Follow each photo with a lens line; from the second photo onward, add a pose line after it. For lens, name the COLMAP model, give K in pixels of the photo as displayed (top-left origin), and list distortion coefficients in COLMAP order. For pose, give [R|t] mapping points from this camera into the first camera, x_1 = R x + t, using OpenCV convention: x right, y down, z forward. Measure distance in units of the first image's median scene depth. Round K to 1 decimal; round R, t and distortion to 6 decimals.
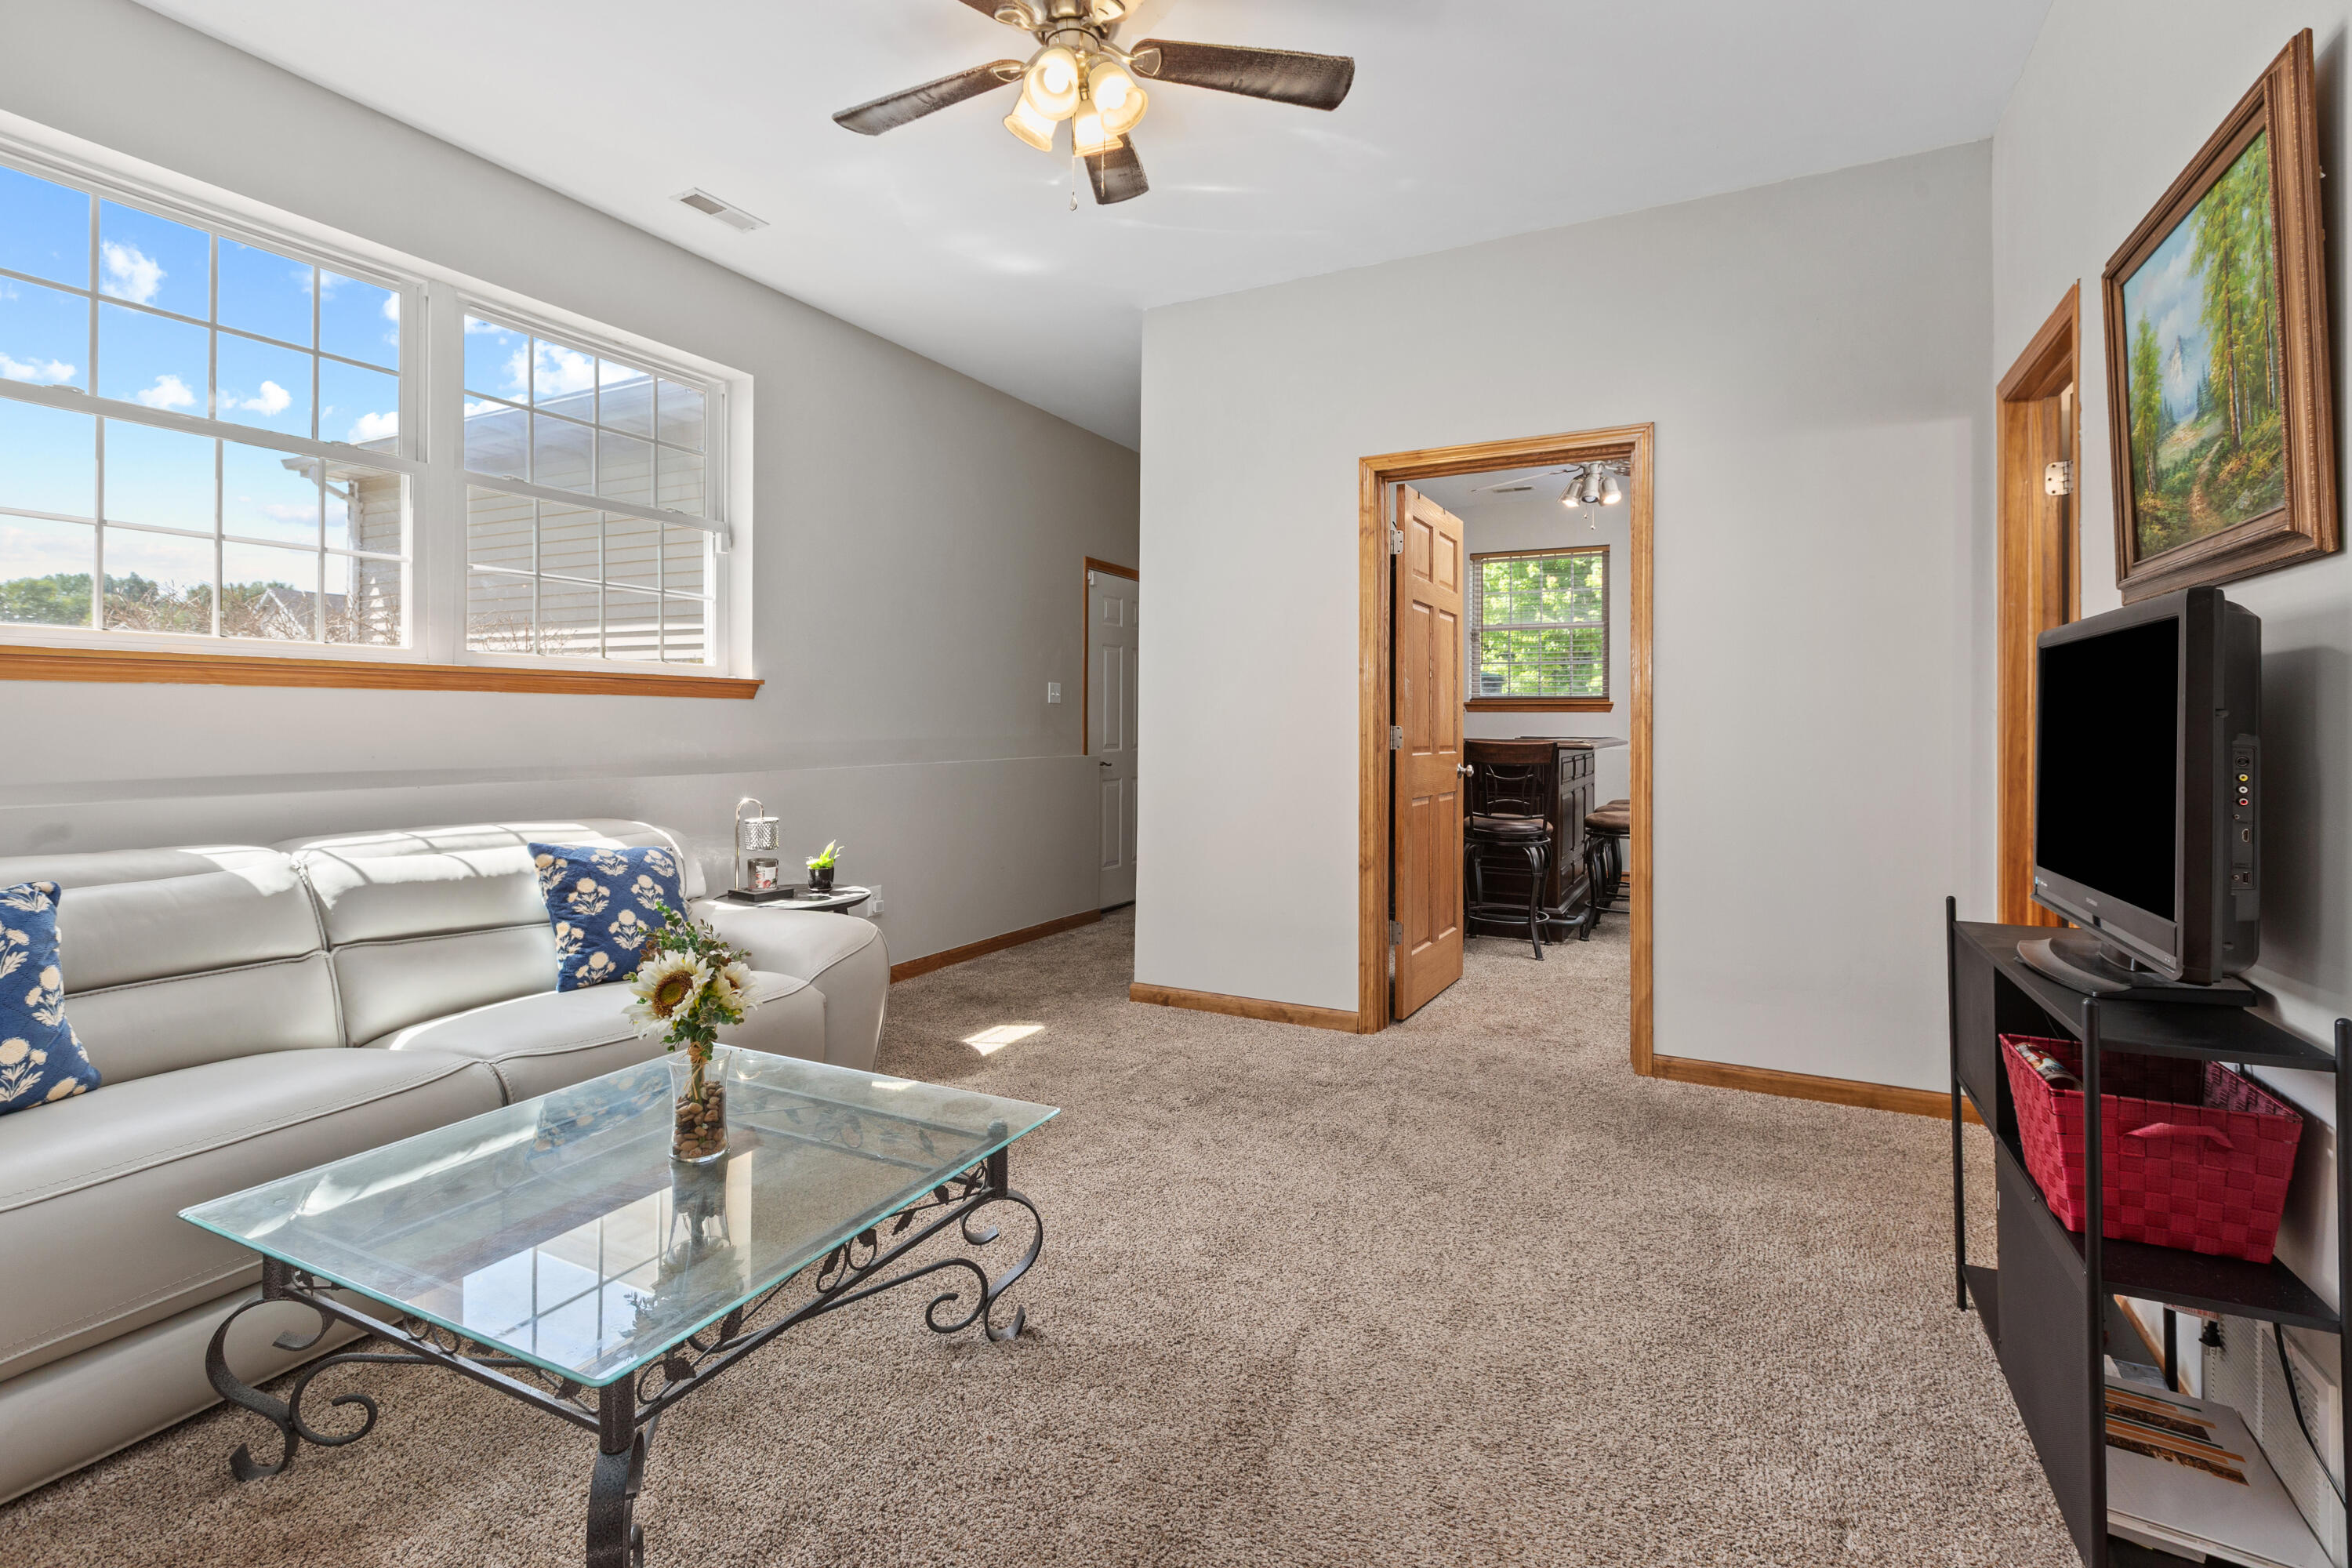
lens RADIAL K [[1096.0, 0, 1172.9], [0, 1096.0, 721.2], [0, 0, 1]] dist [0.000417, 0.000049]
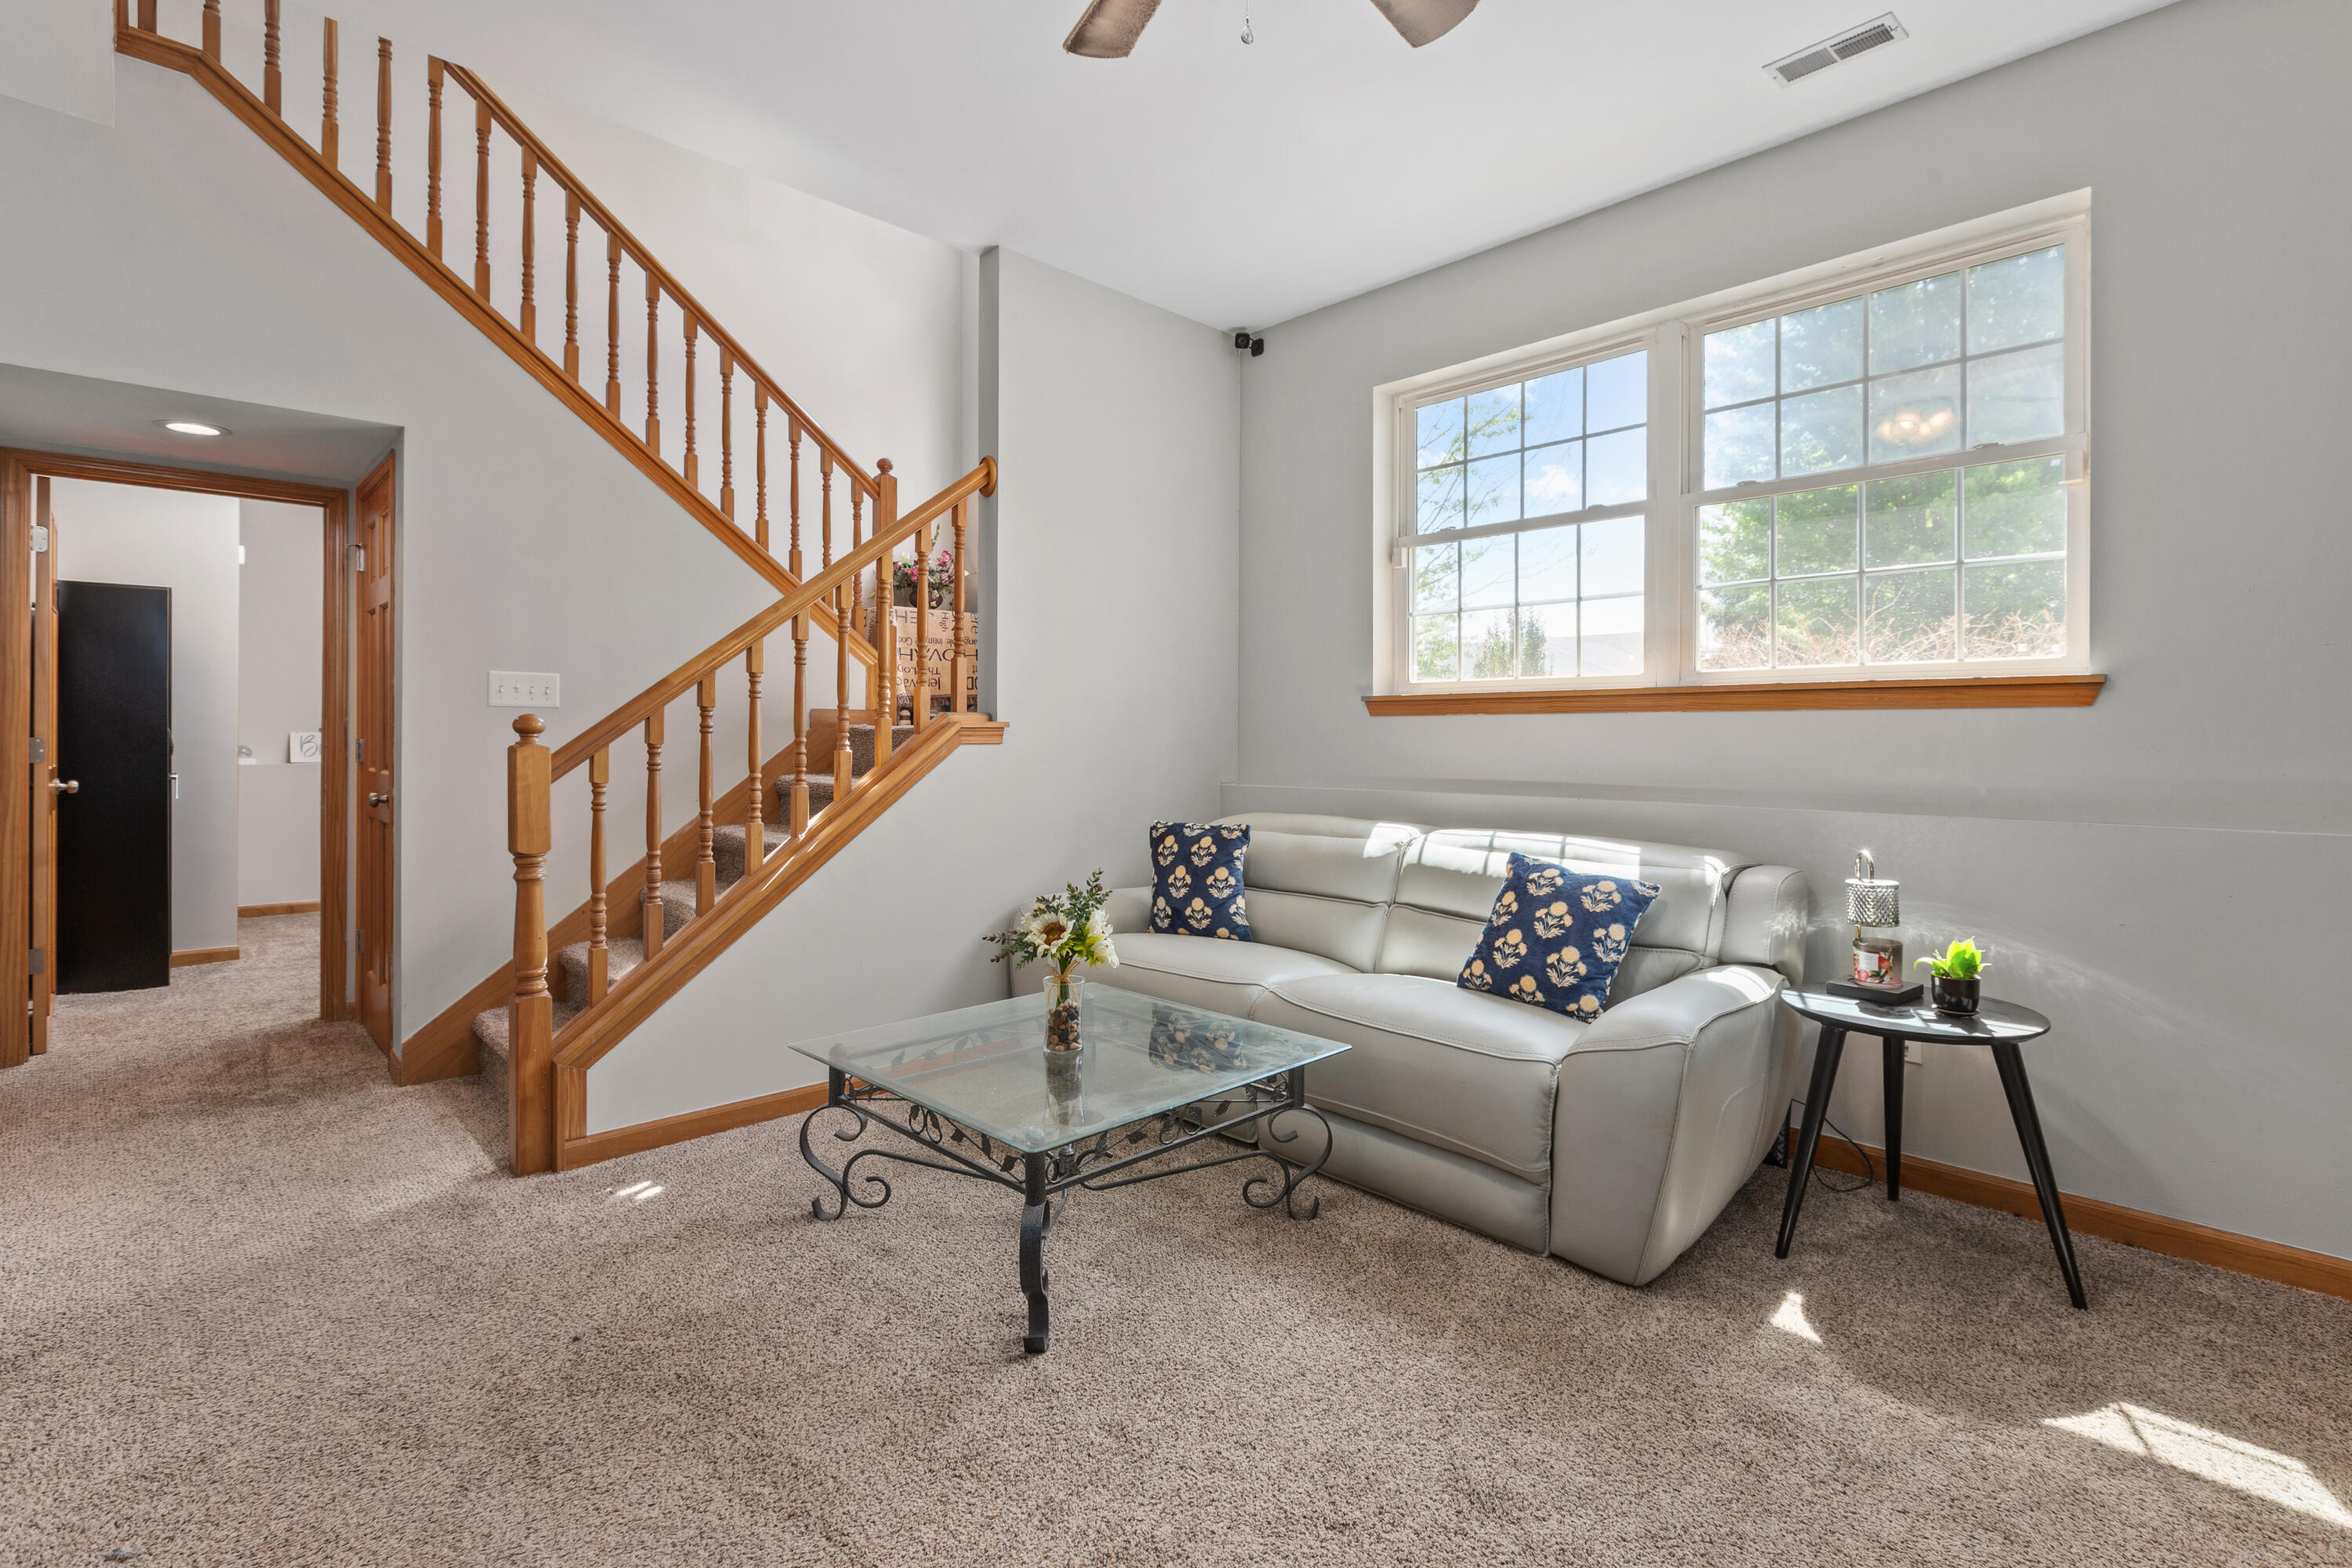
lens RADIAL K [[1075.4, 0, 1179.5], [0, 1075.4, 757.6], [0, 0, 1]] dist [0.001280, 0.000627]
pose [[-0.315641, 0.006933, -0.948853, 0.546971], [-0.006424, 0.999935, 0.009443, 0.010032], [0.948857, 0.009076, -0.315576, 1.069899]]
